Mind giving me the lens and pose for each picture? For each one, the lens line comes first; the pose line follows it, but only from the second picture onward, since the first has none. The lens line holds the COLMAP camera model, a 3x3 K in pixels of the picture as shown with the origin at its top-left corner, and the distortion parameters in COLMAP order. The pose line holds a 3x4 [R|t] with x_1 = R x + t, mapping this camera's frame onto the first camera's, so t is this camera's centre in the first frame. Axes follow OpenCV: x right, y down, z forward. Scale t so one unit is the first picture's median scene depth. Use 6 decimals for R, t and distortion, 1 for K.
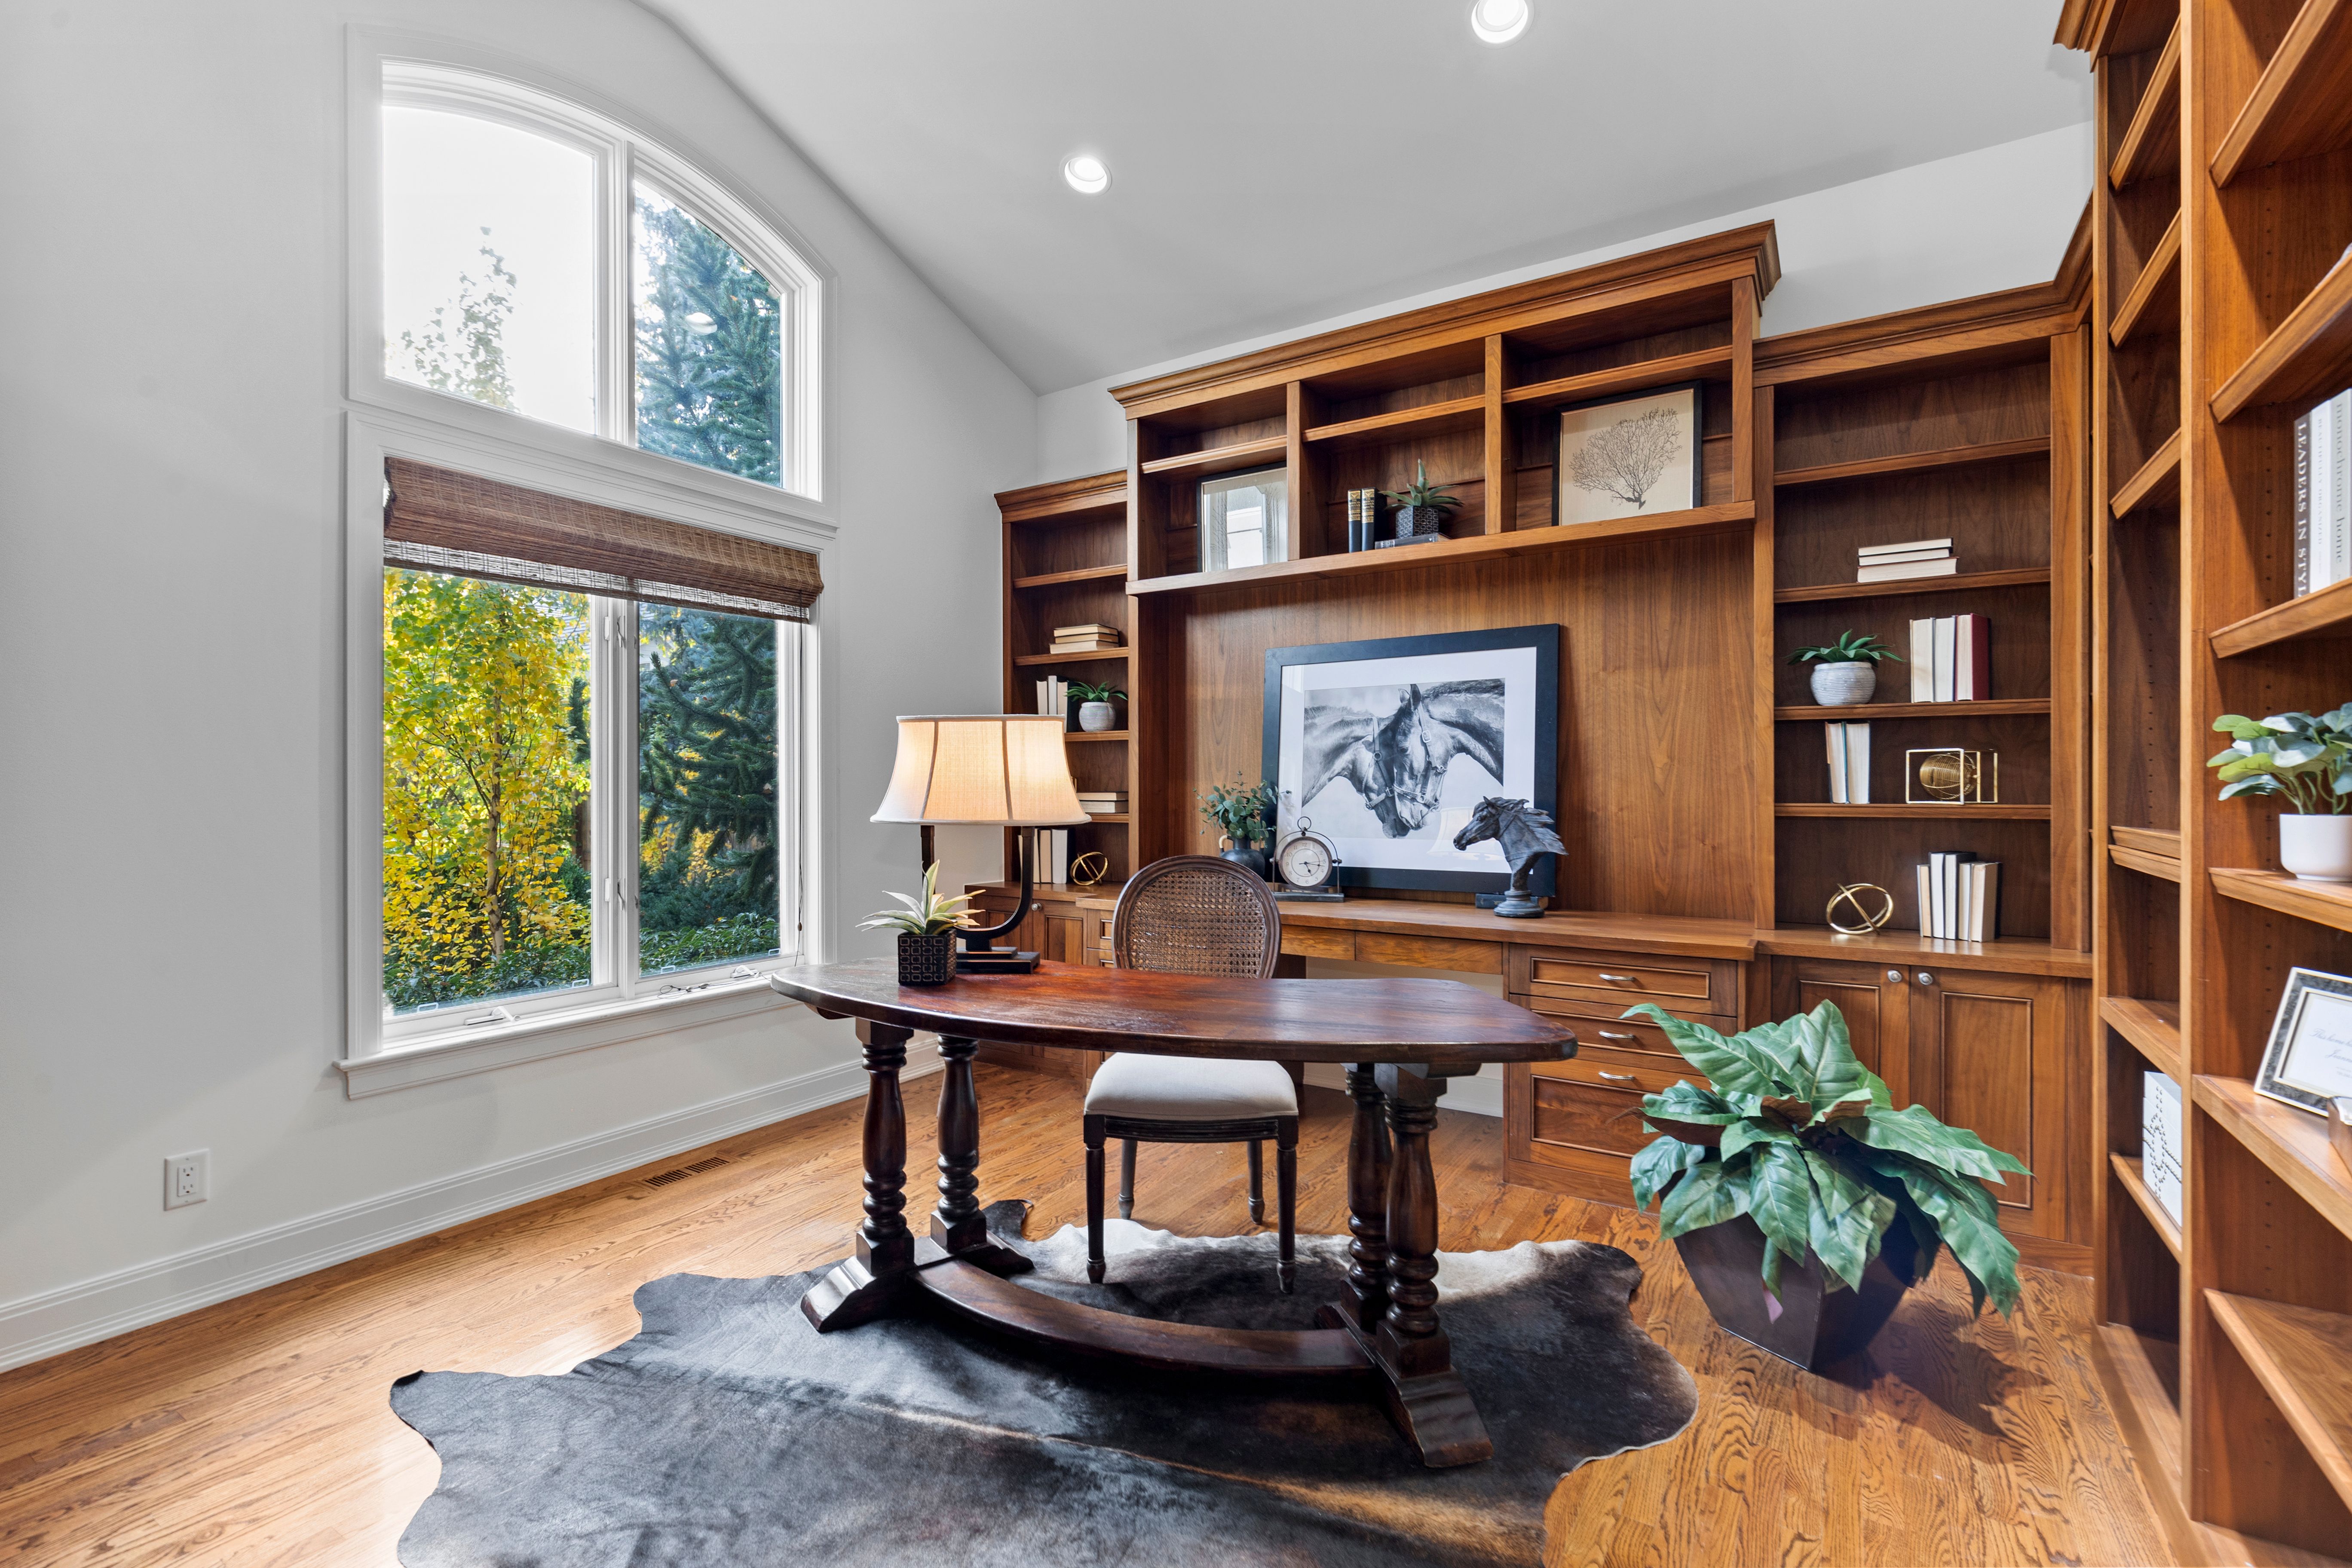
lens RADIAL K [[1053.5, 0, 1174.1], [0, 1053.5, 786.6], [0, 0, 1]] dist [0.006460, -0.001644]
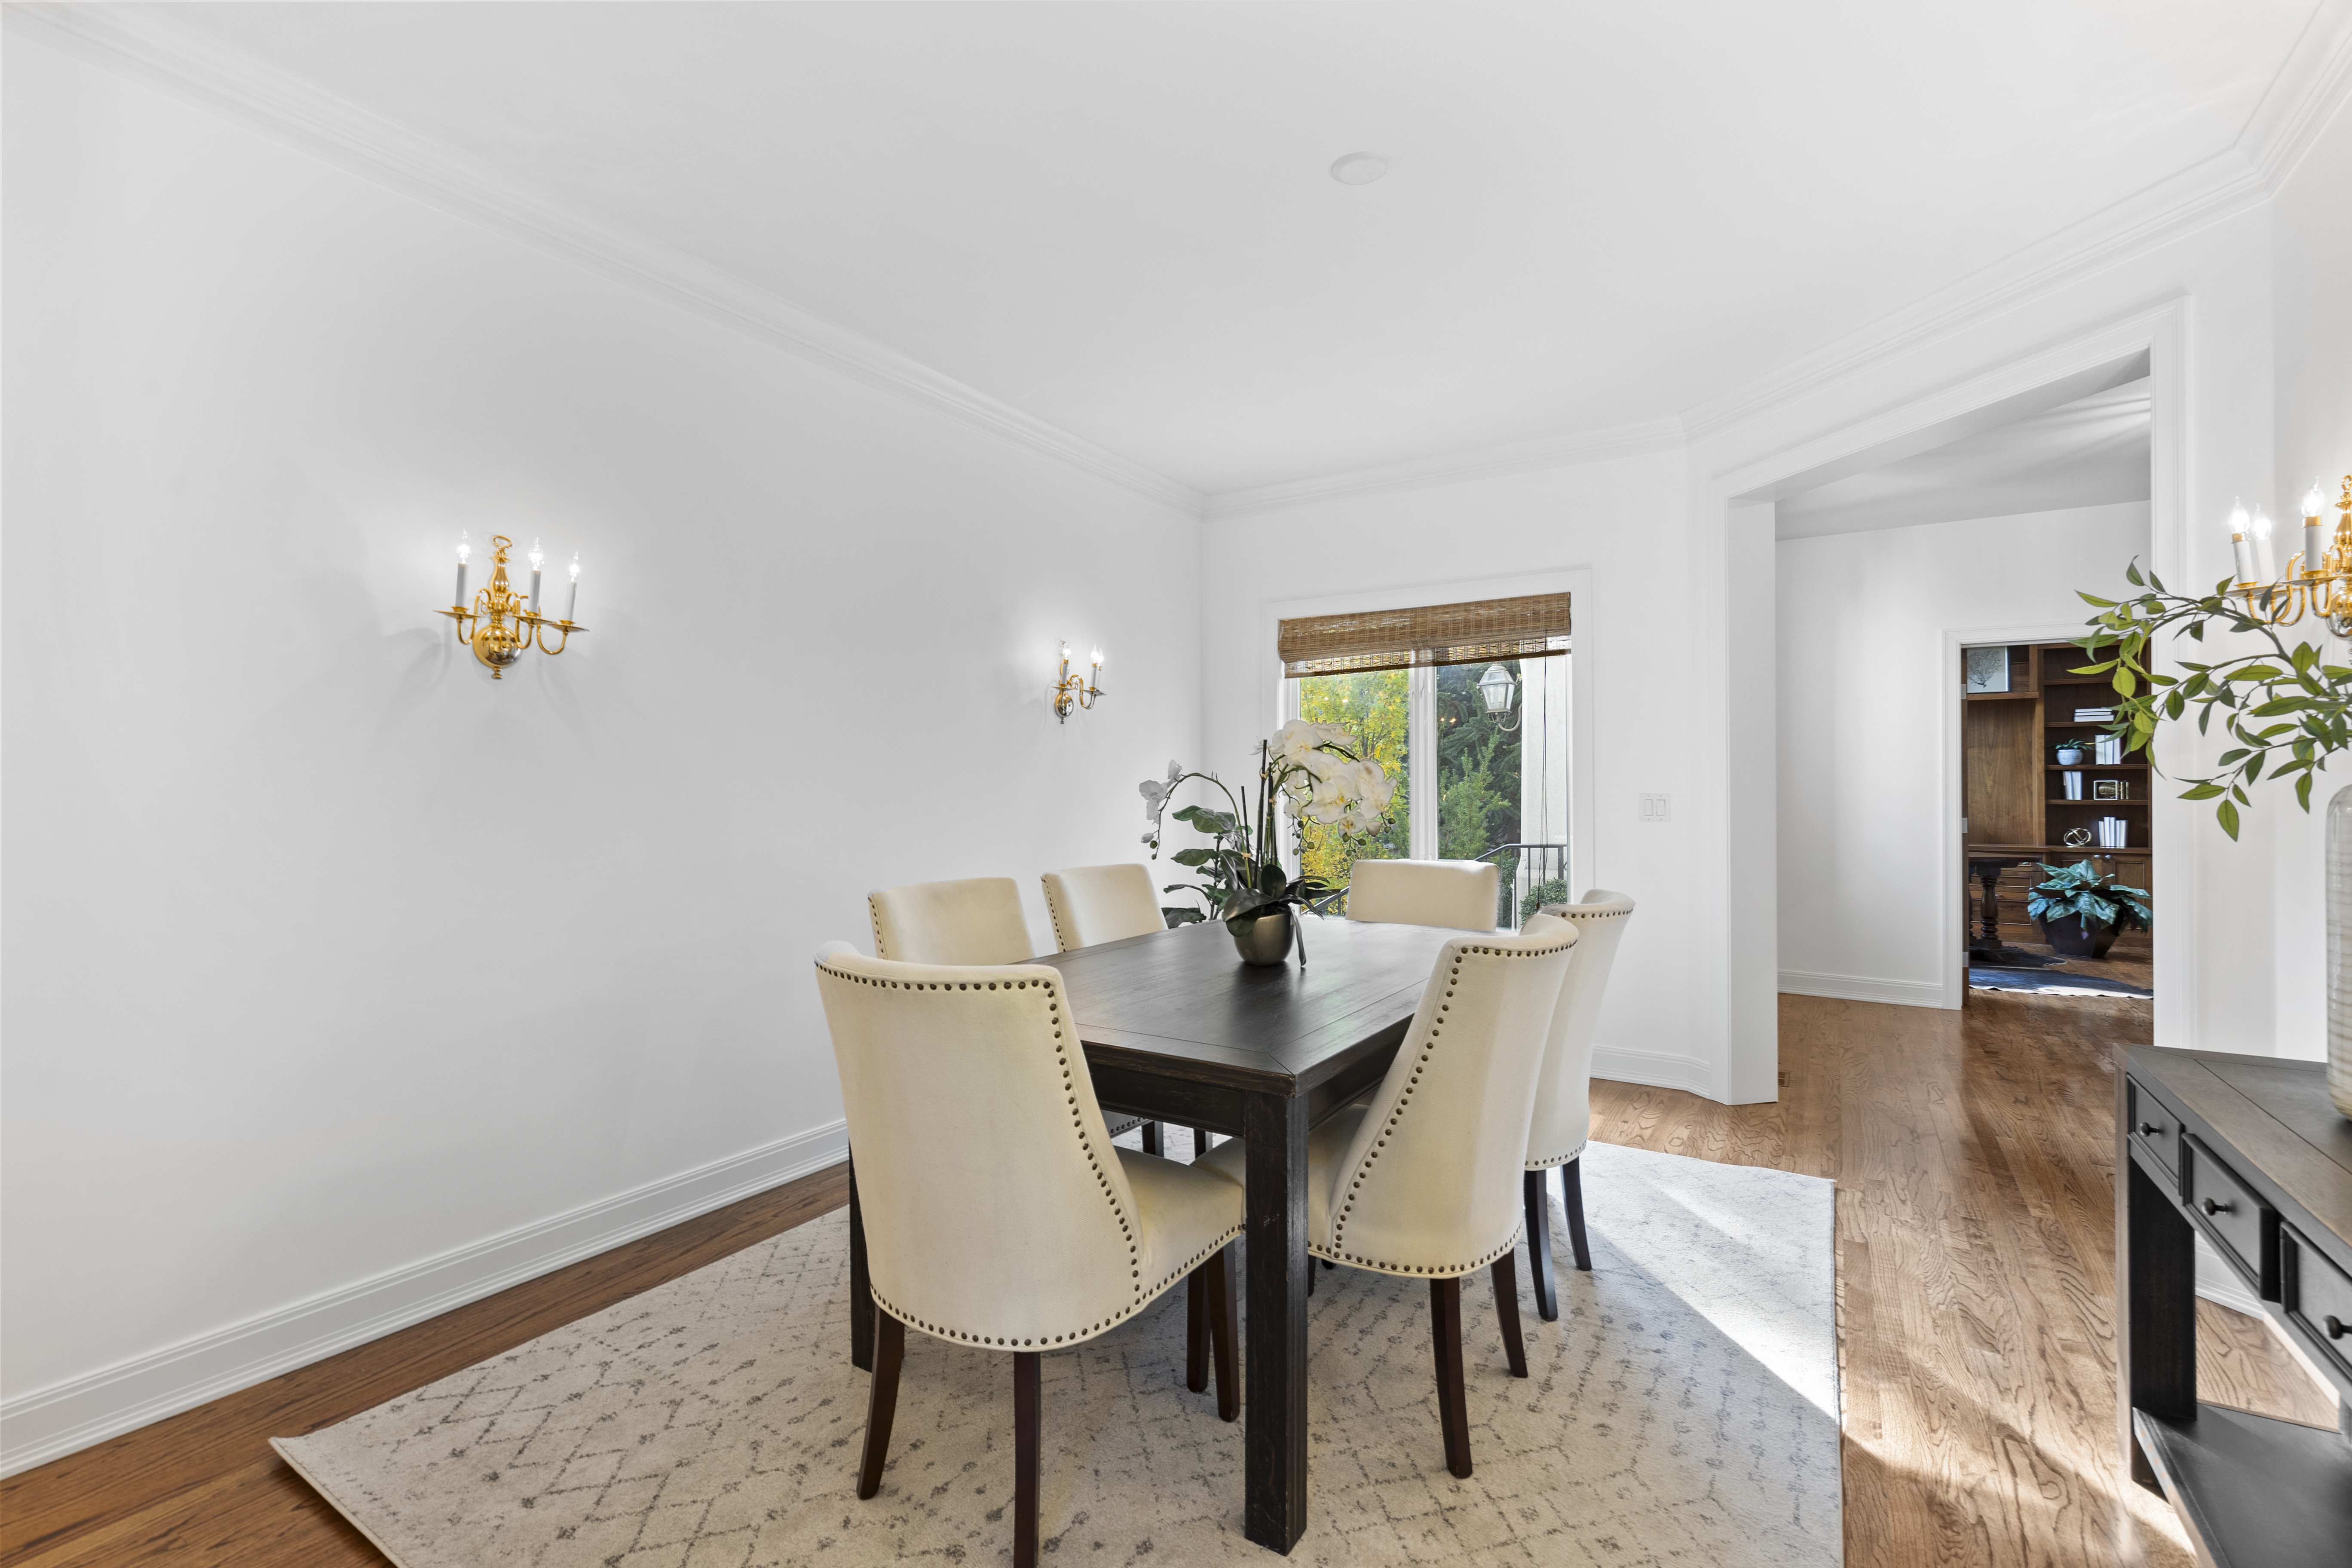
lens RADIAL K [[1053.5, 0, 1157.3], [0, 1053.5, 779.4], [0, 0, 1]] dist [0.006460, -0.001644]
pose [[0.999978, -0.003473, -0.005615, -1.461449], [0.003389, 0.999882, -0.014990, -0.003001], [0.005667, 0.014970, 0.999872, -1.498937]]
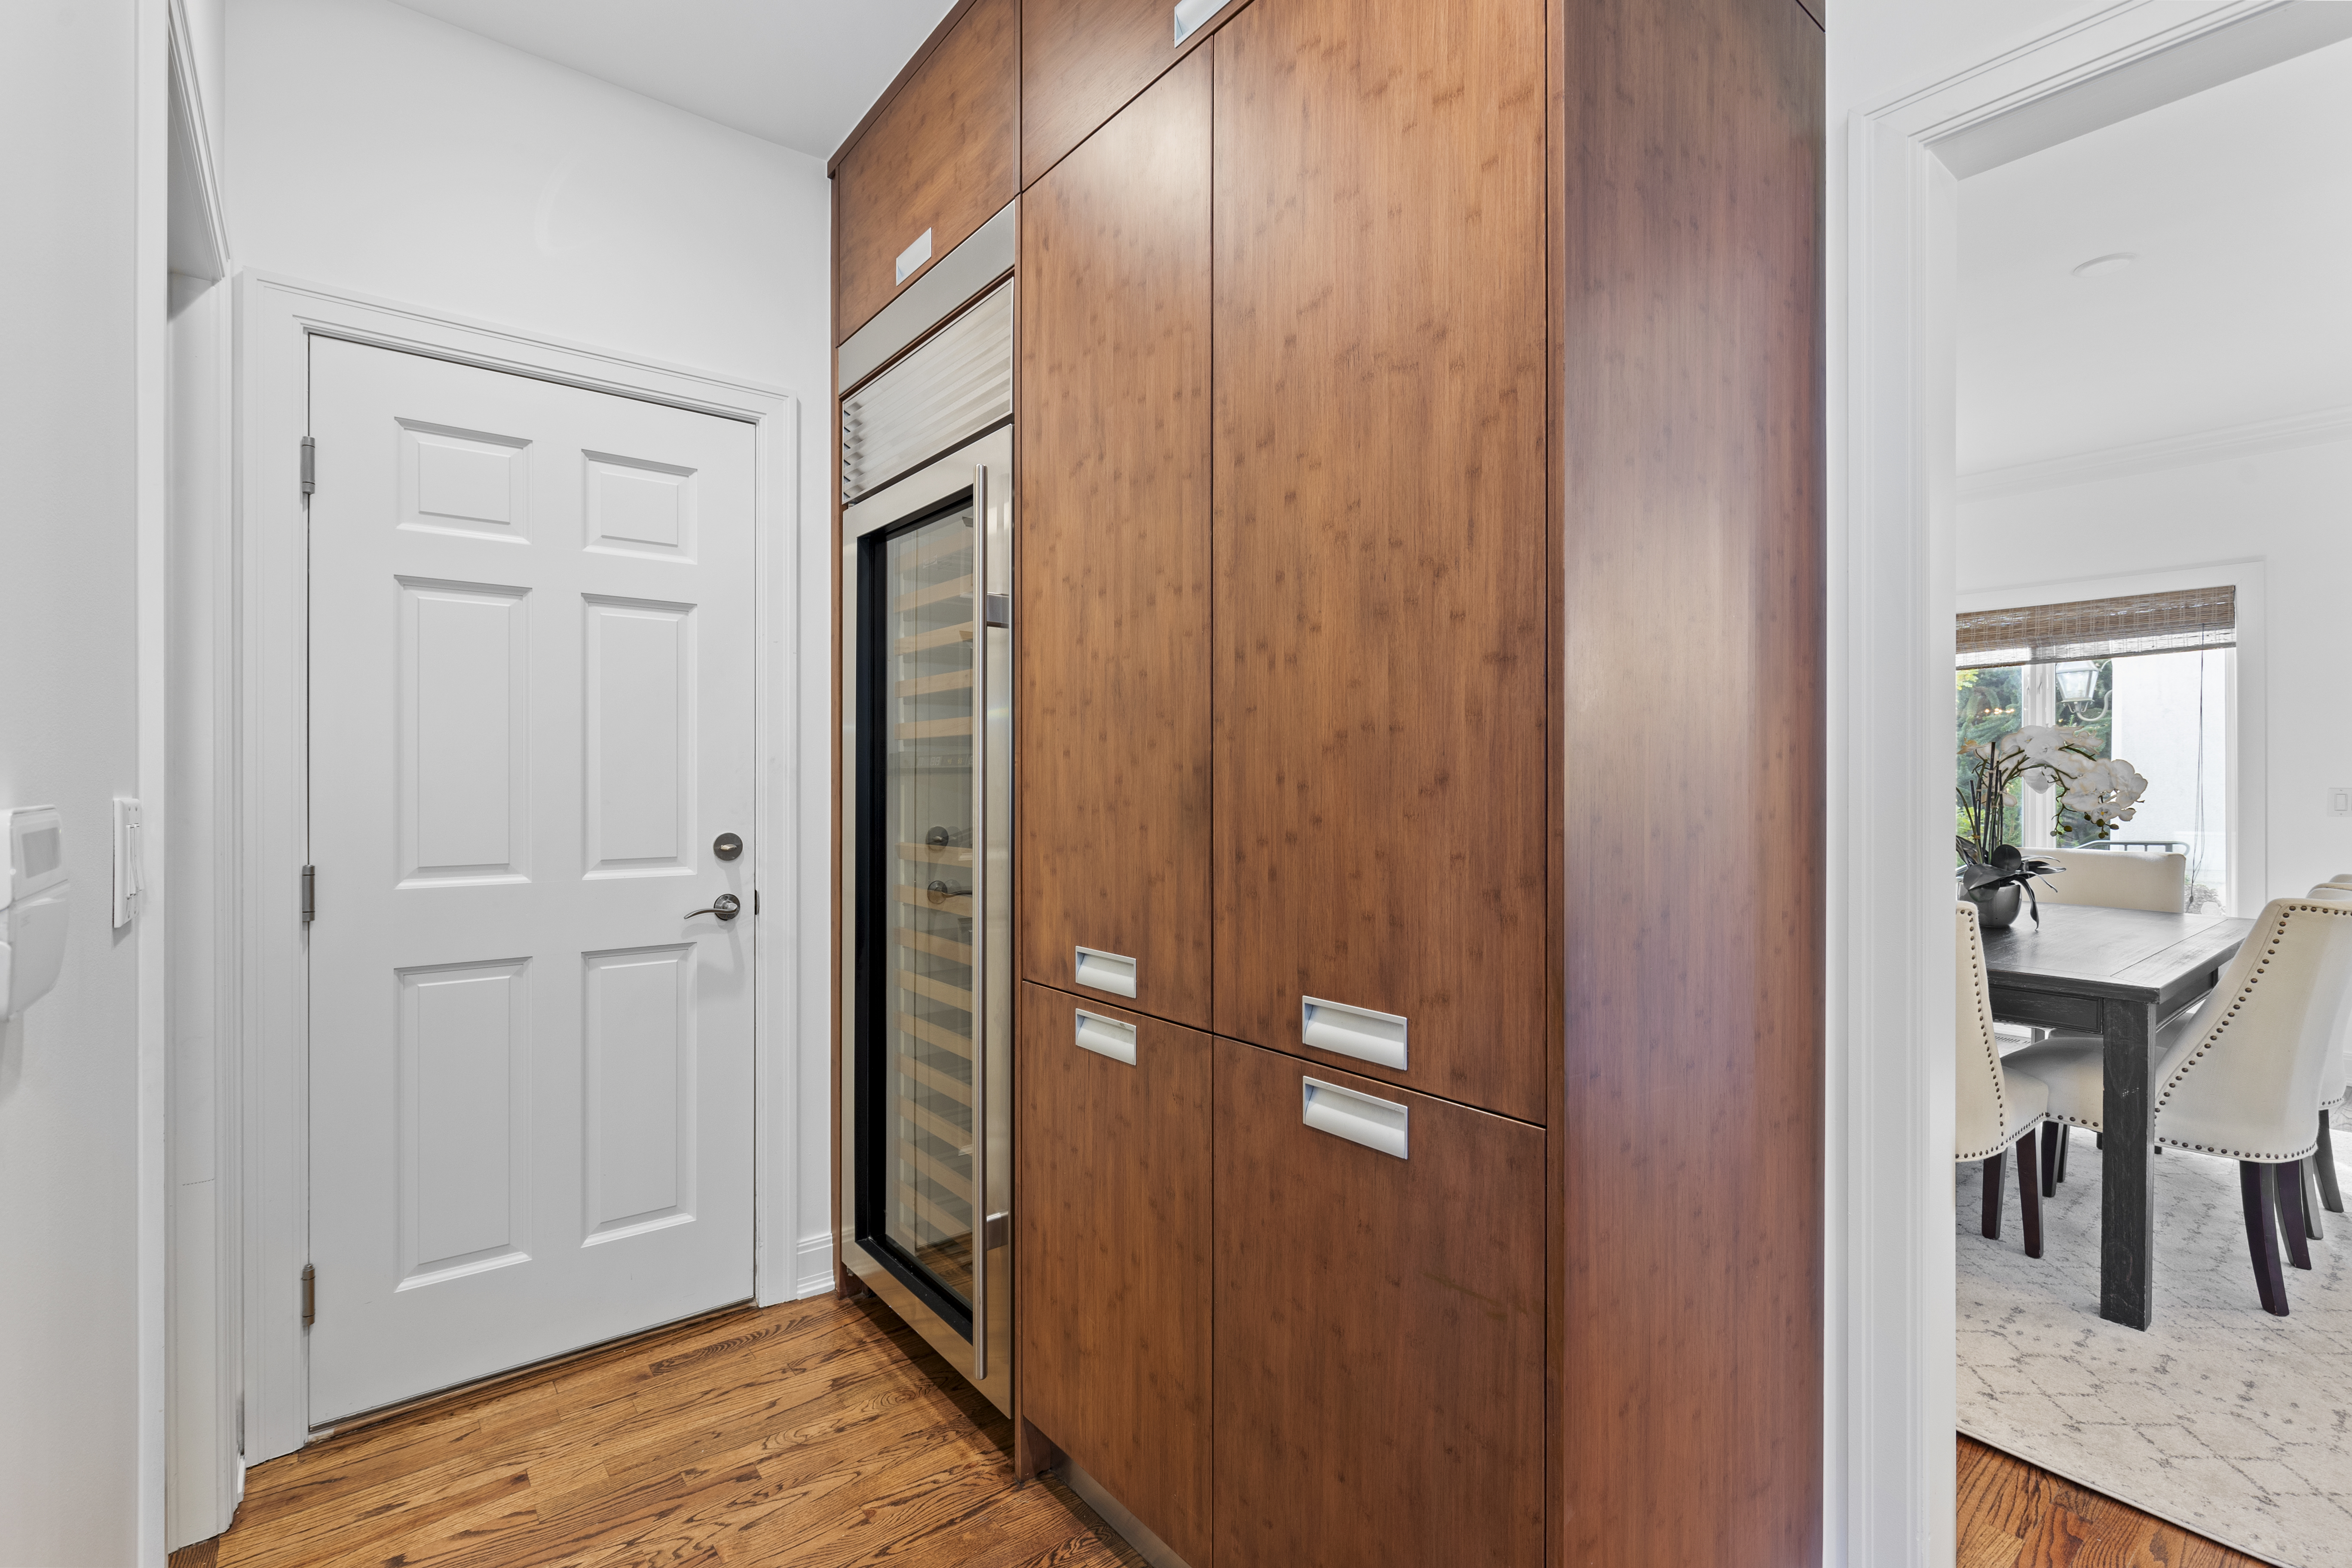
lens RADIAL K [[1053.5, 0, 1163.6], [0, 1053.5, 782.5], [0, 0, 1]] dist [0.006460, -0.001644]
pose [[0.944818, -0.002254, -0.327589, -2.301115], [0.000707, 0.999988, -0.004839, -0.004643], [0.327596, 0.004341, 0.944808, -2.454966]]
